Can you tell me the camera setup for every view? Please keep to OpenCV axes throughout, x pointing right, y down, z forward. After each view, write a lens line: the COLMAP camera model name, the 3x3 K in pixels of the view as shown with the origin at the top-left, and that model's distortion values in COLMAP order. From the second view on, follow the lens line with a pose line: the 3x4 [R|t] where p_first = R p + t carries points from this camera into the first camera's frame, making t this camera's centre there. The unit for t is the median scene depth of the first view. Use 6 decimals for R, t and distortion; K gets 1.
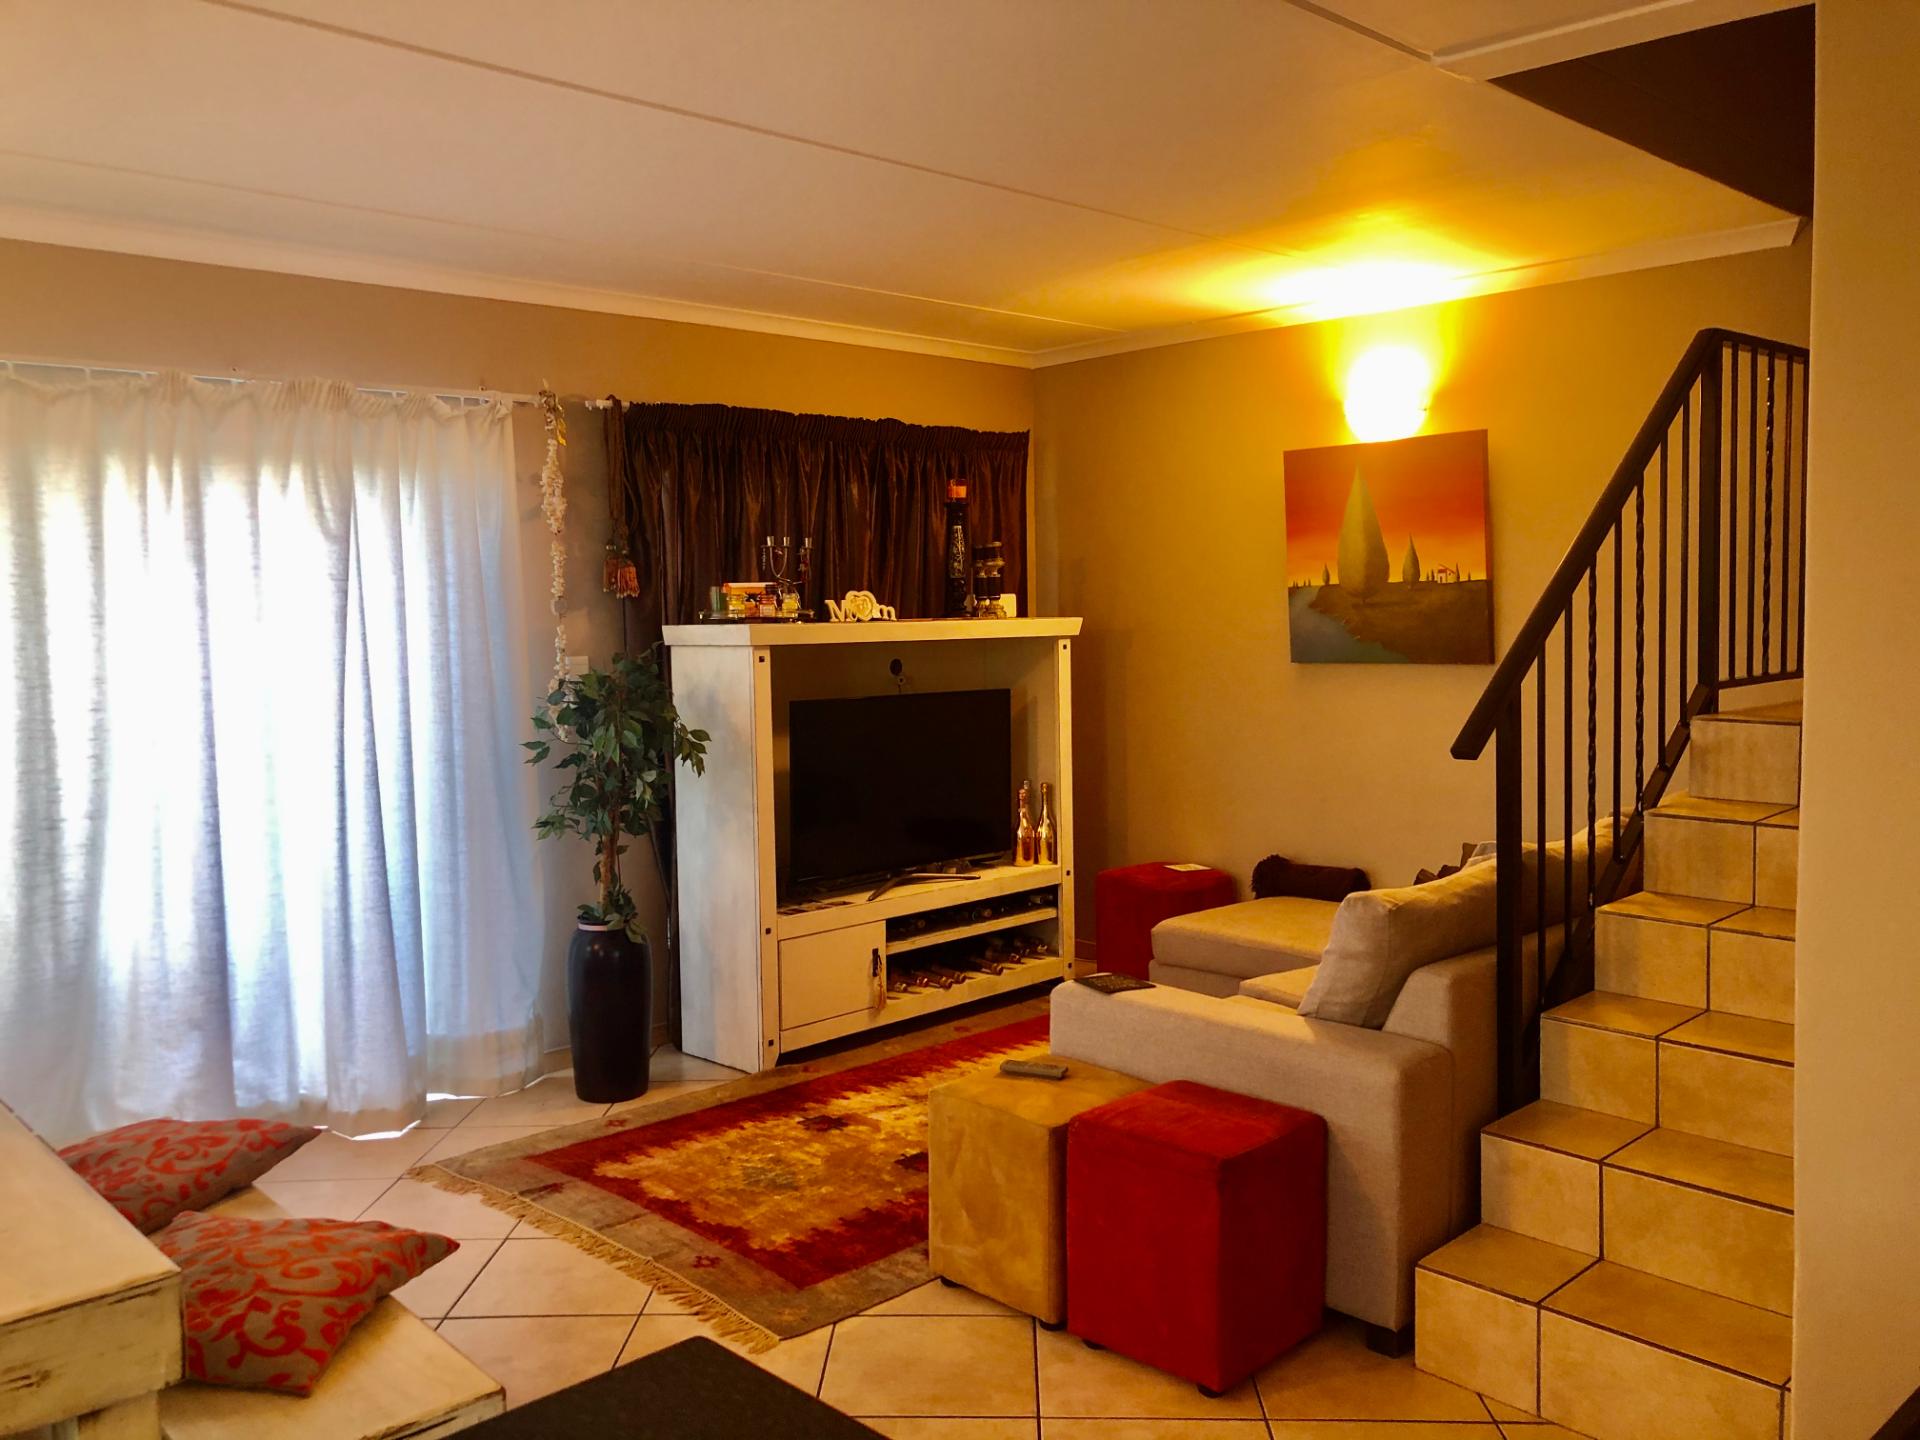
lens RADIAL K [[1581.9, 0, 962.8], [0, 1581.9, 731.5], [0, 0, 1]] dist [0.031664, -0.023197]
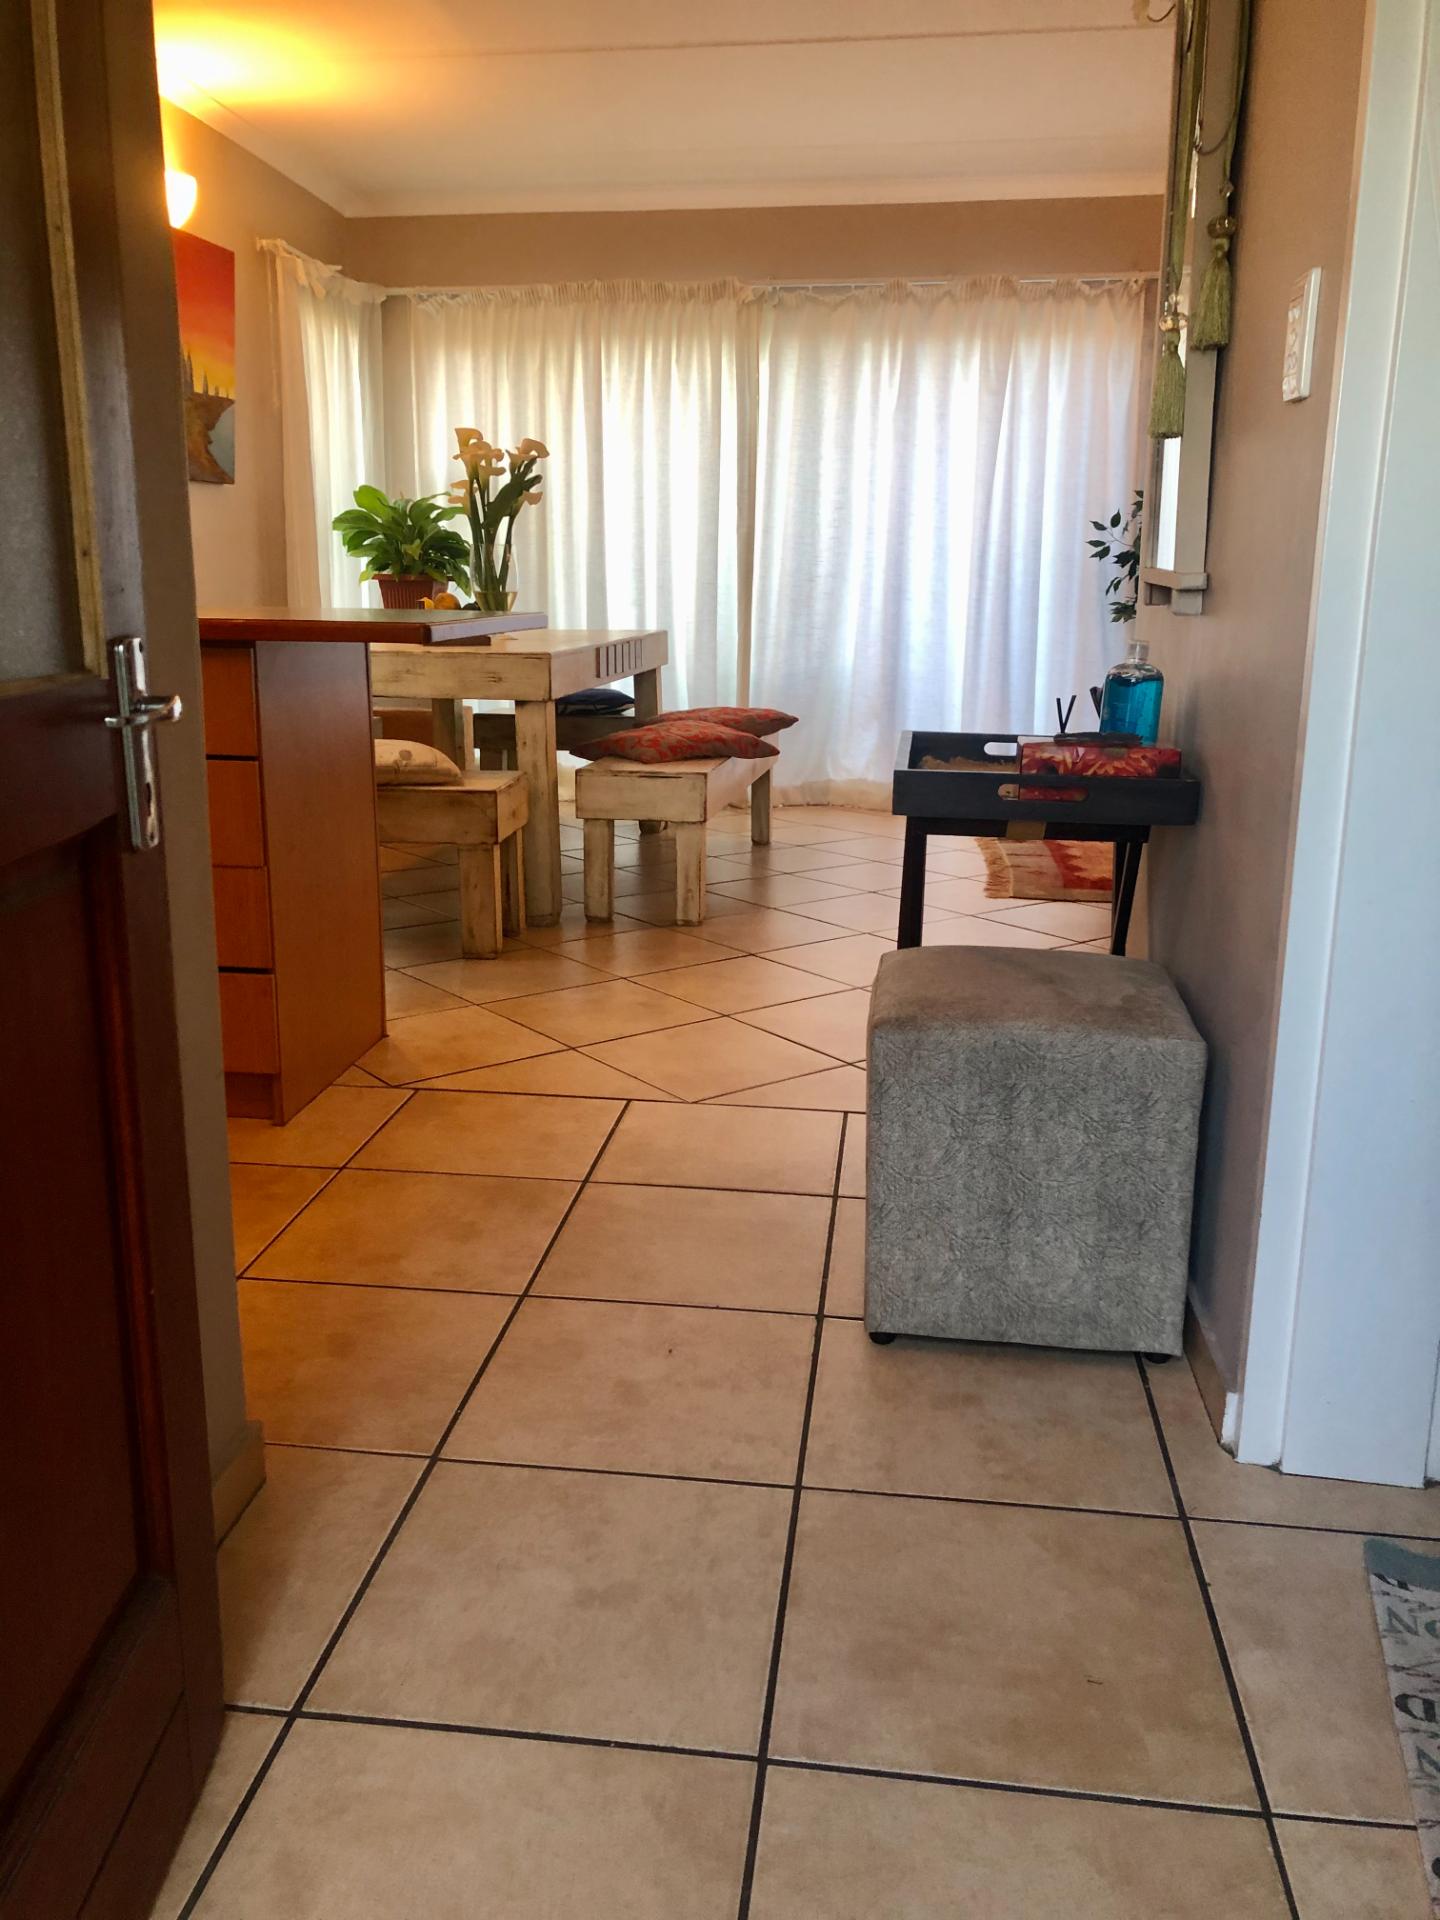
lens RADIAL K [[1581.9, 0, 707.2], [0, 1581.9, 969.0], [0, 0, 1]] dist [0.031664, -0.023197]
pose [[0.622063, 0.207375, -0.755006, 0.727687], [-0.087344, 0.976648, 0.196289, 0.146885], [0.778080, -0.056158, 0.625649, -0.155012]]
